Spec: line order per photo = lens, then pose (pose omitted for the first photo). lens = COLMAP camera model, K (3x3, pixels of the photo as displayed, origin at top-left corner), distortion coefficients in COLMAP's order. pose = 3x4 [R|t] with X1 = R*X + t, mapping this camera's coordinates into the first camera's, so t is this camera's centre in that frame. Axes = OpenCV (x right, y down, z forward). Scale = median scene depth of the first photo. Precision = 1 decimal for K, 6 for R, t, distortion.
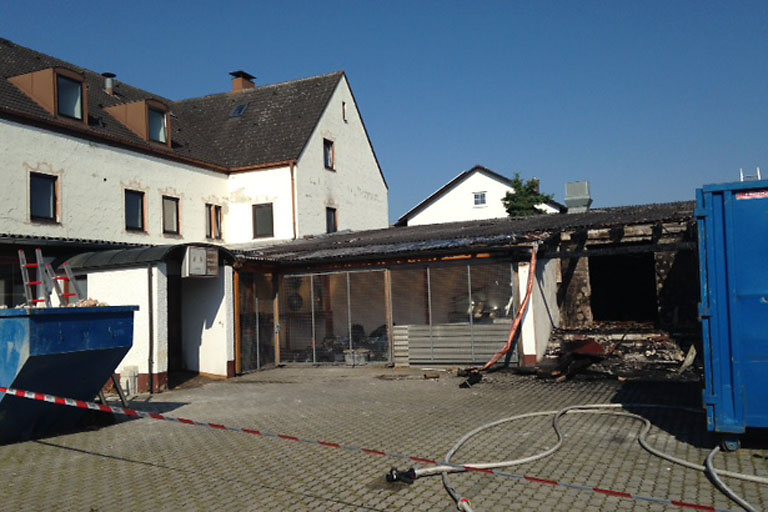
lens RADIAL K [[718.4, 0, 374.3], [0, 718.4, 238.0], [0, 0, 1]] dist [0.119936, -0.183361]
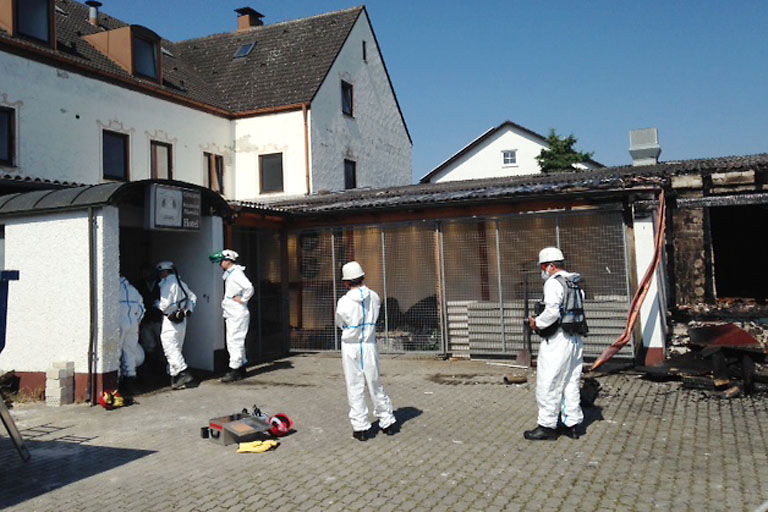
lens RADIAL K [[709.5, 0, 385.1], [0, 709.5, 230.0], [0, 0, 1]] dist [0.114892, -0.142832]
pose [[0.999959, 0.009032, 0.000694, -0.019504], [-0.009051, 0.999390, 0.033734, 0.014173], [-0.000389, -0.033739, 0.999431, 0.155740]]
